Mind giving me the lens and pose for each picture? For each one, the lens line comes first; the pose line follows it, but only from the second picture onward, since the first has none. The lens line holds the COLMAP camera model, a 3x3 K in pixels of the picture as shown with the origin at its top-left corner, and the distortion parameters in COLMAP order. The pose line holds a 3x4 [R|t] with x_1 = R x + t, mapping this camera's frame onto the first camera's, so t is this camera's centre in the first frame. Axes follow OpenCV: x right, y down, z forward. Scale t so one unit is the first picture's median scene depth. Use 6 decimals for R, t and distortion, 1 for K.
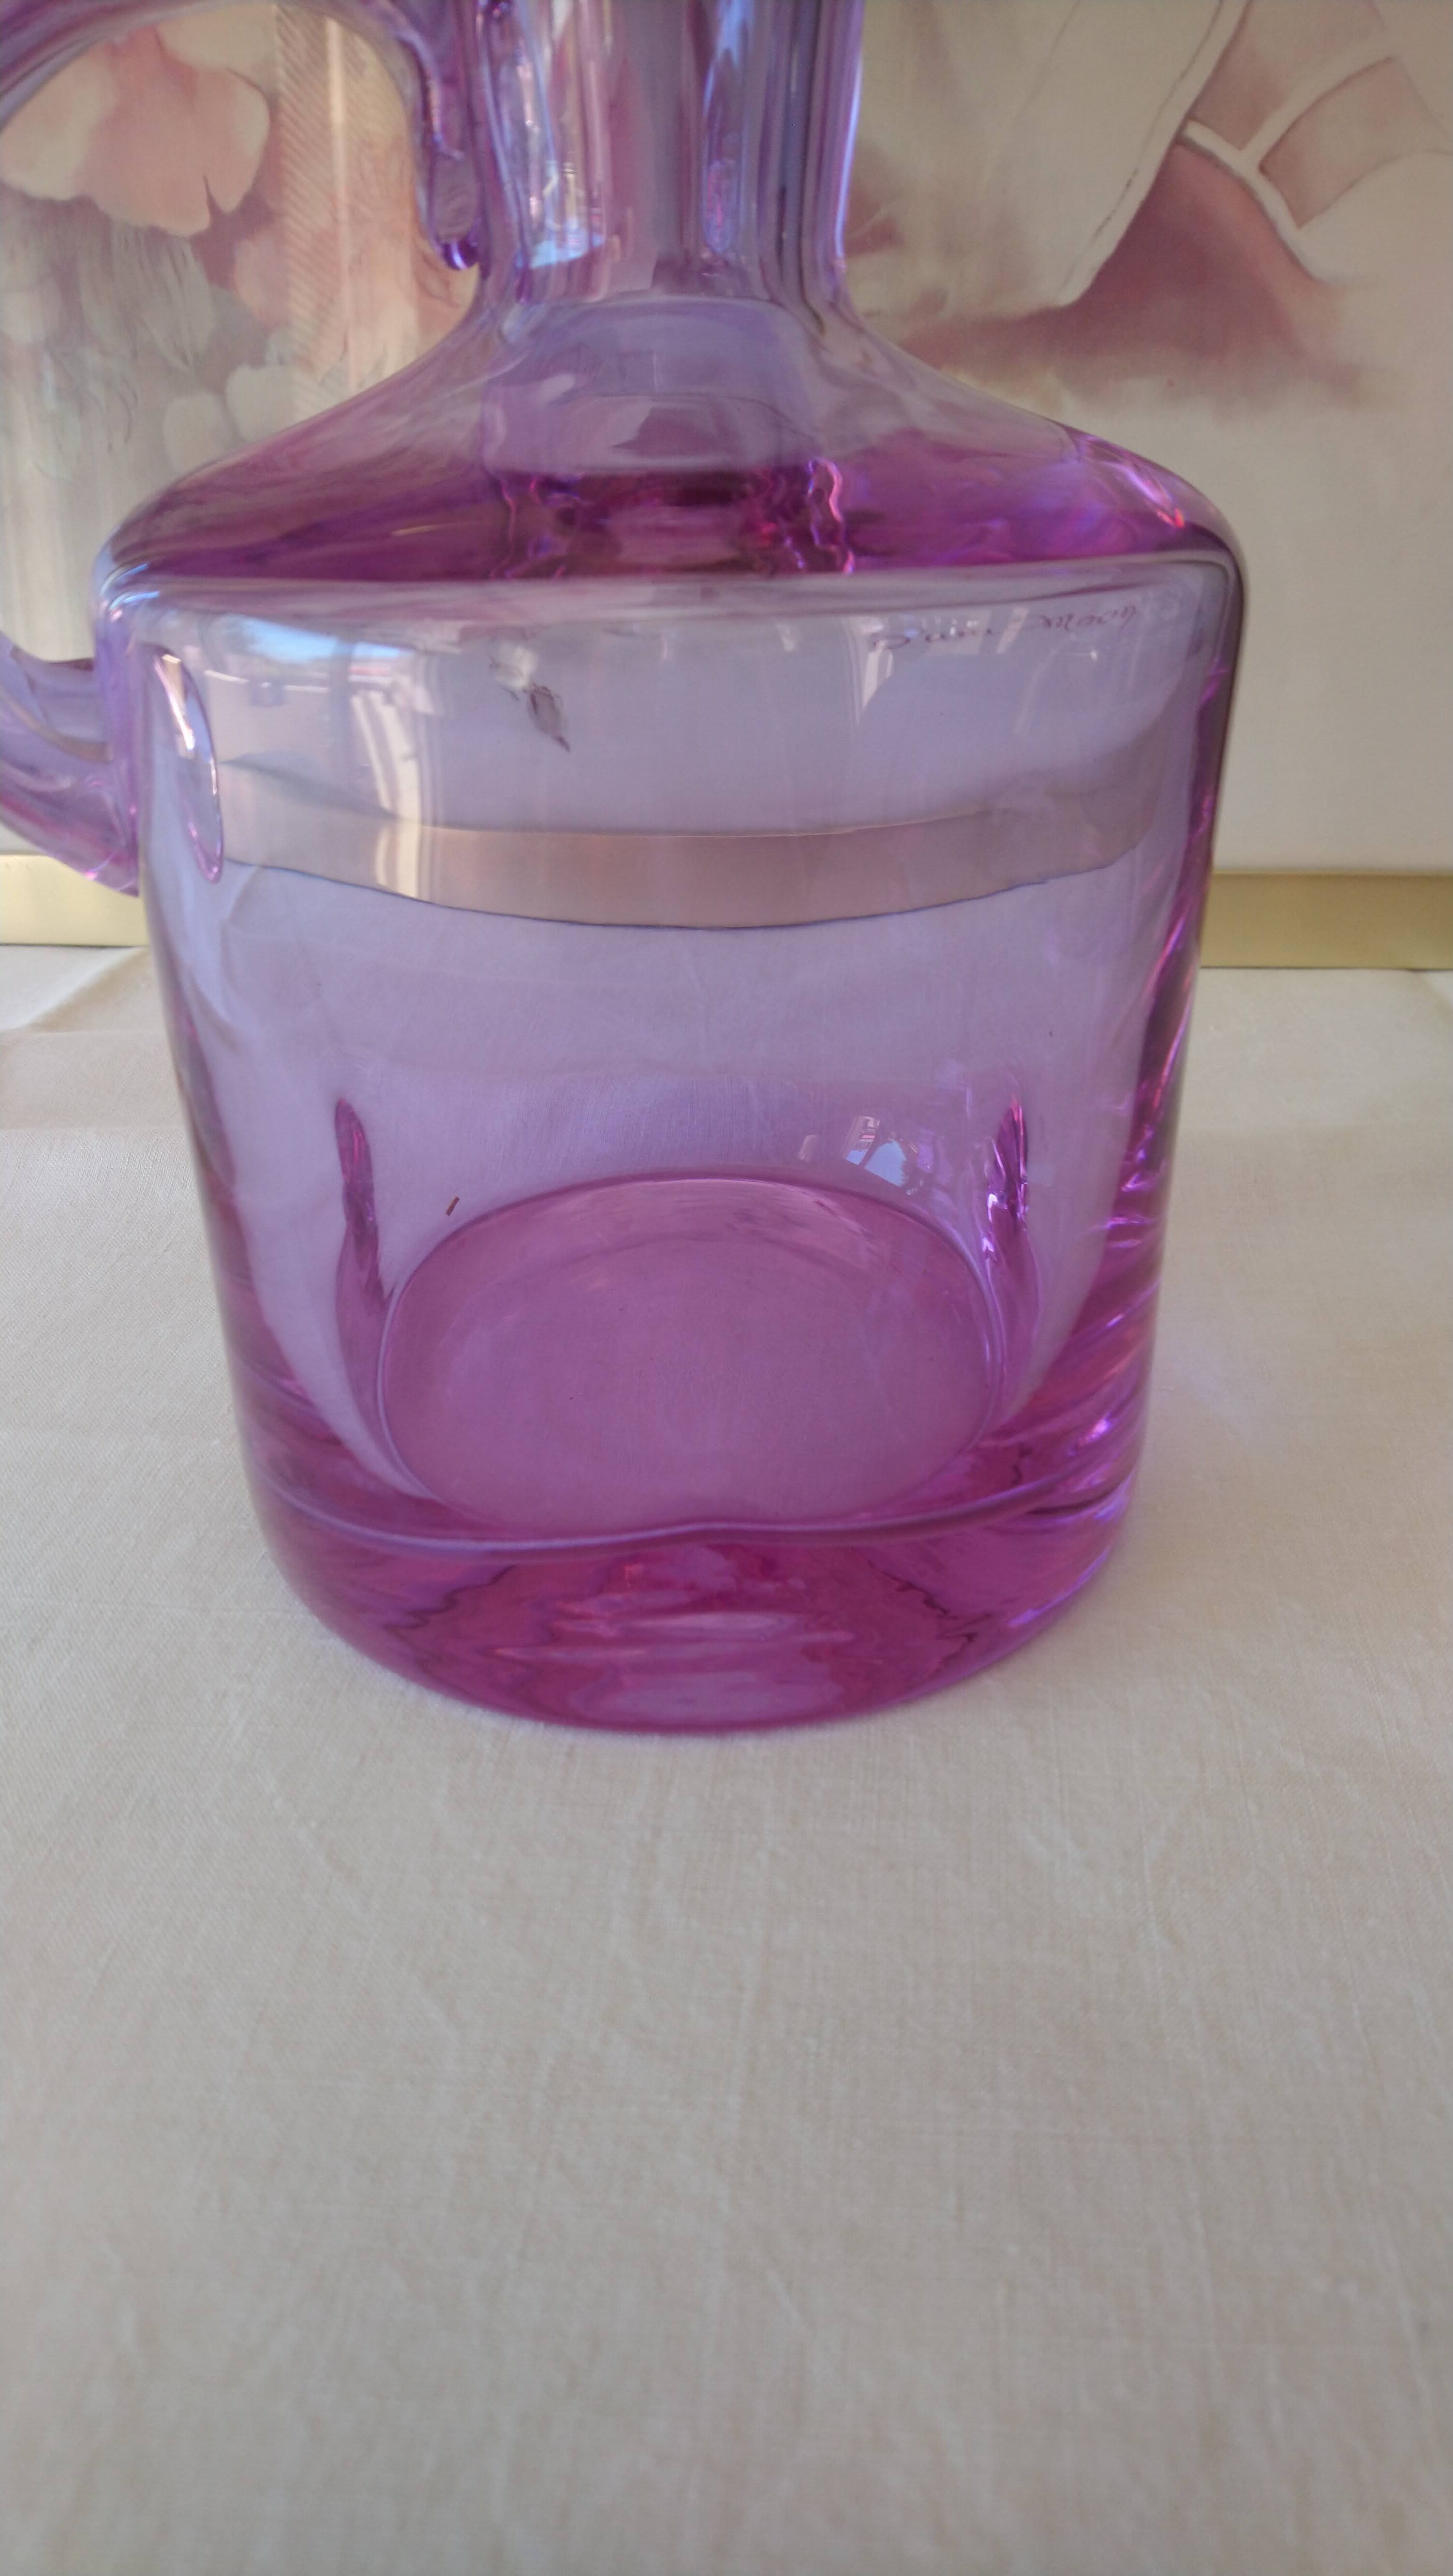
lens RADIAL K [[1742.8, 0, 726.5], [0, 1742.8, 1288.0], [0, 0, 1]] dist [-0.067544, 0.002702]
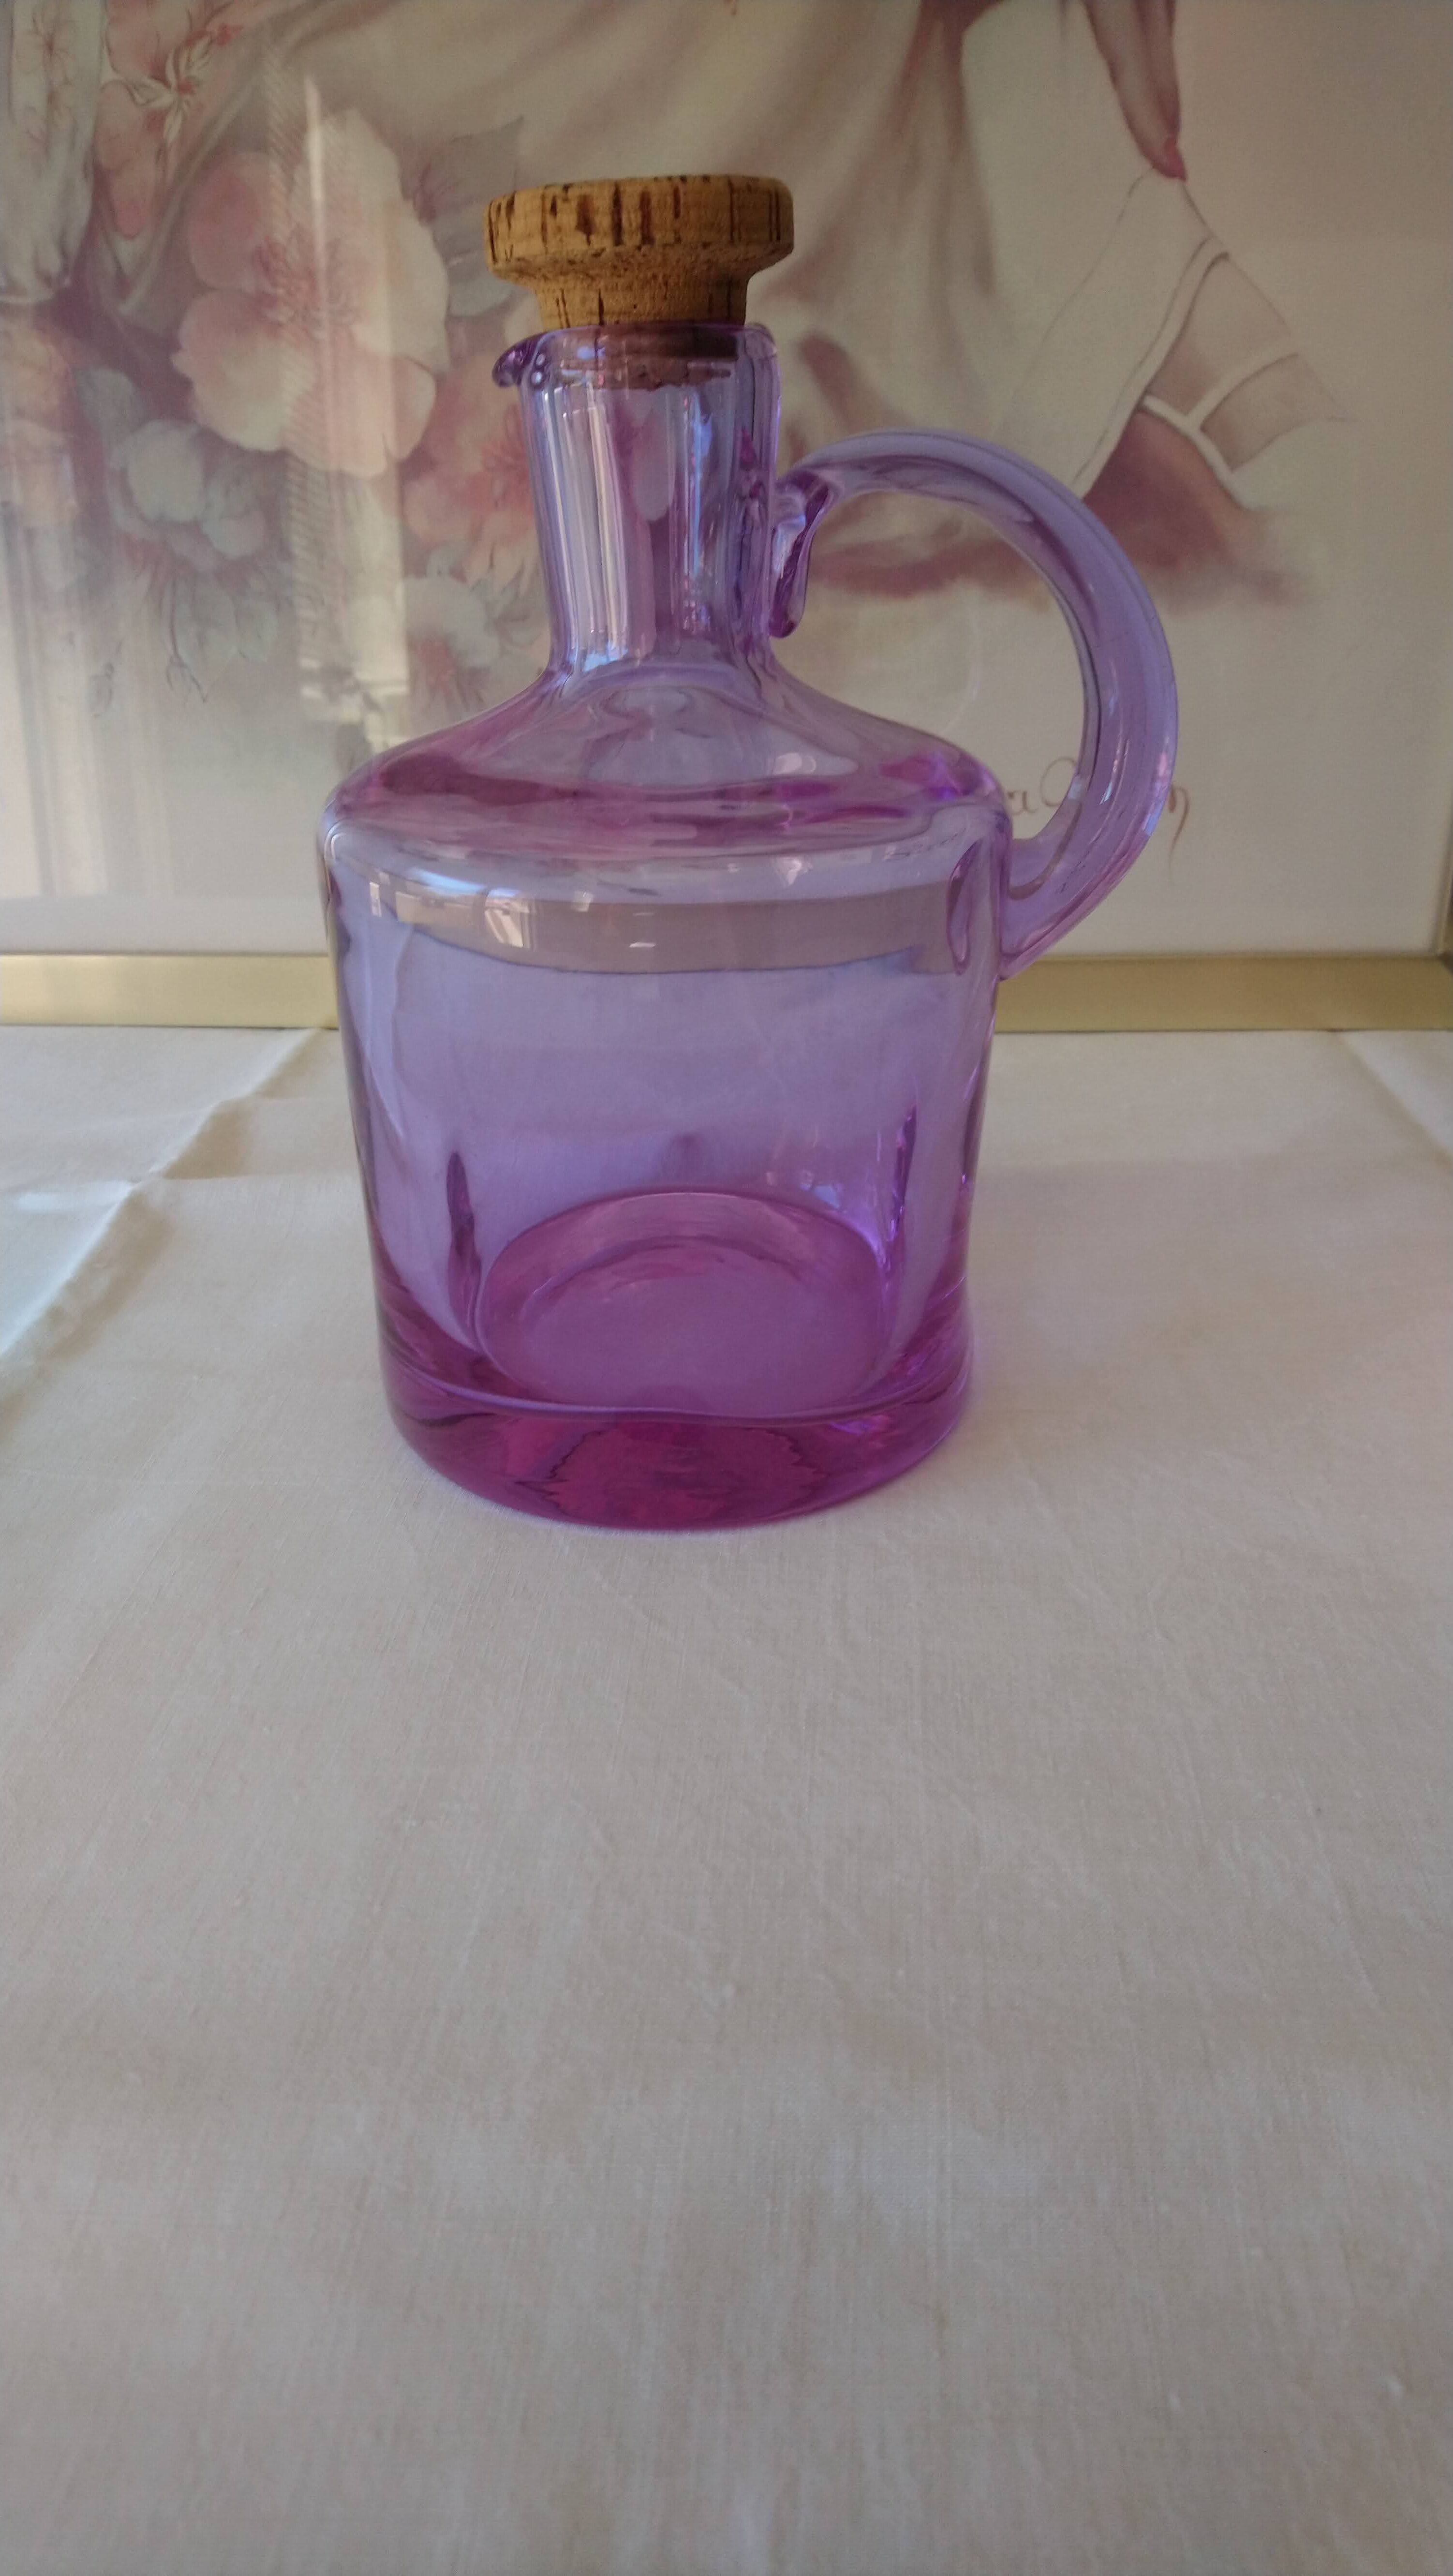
lens RADIAL K [[1851.7, 0, 617.7], [0, 1851.7, 1294.0], [0, 0, 1]] dist [-0.020462, -0.042741]
pose [[0.999655, -0.017563, -0.019540, -0.173471], [0.017072, 0.999541, -0.025030, 0.058134], [0.019971, 0.024688, 0.999496, -0.599816]]
